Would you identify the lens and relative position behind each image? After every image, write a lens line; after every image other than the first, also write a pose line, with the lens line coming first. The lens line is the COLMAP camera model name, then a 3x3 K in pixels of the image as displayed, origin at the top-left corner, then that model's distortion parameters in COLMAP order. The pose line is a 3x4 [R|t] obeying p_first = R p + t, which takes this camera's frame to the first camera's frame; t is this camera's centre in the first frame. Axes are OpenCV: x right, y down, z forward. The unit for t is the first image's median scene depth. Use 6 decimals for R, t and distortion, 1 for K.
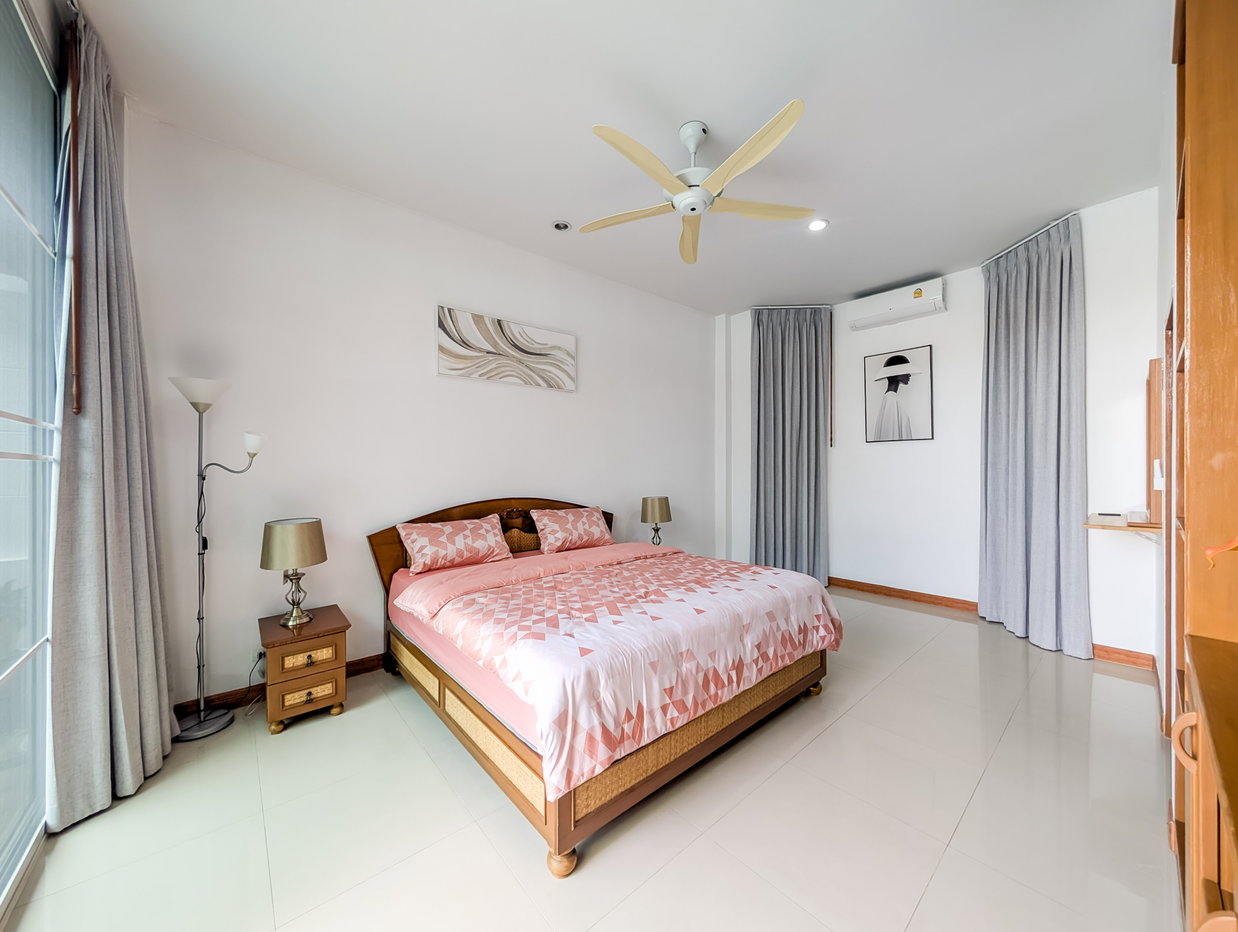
lens RADIAL K [[455.5, 0, 618.6], [0, 455.5, 470.1], [0, 0, 1]] dist [0.000162, 0.000289]
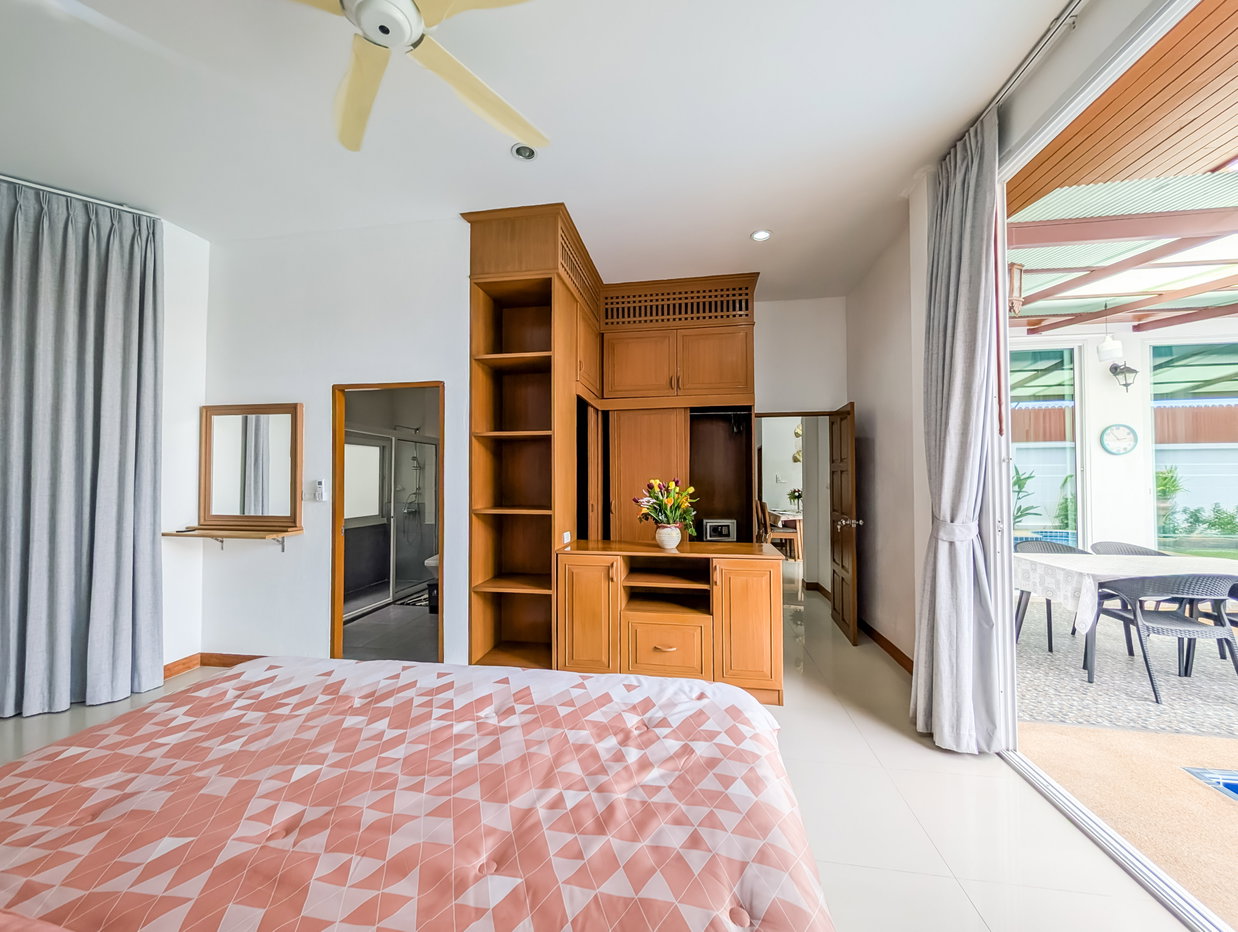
lens RADIAL K [[455.5, 0, 616.1], [0, 455.5, 470.6], [0, 0, 1]] dist [0.000162, 0.000289]
pose [[-0.643461, 0.024186, 0.765096, -0.484674], [0.006887, 0.999643, -0.025808, -0.016038], [-0.765448, -0.011337, -0.643398, 1.241187]]
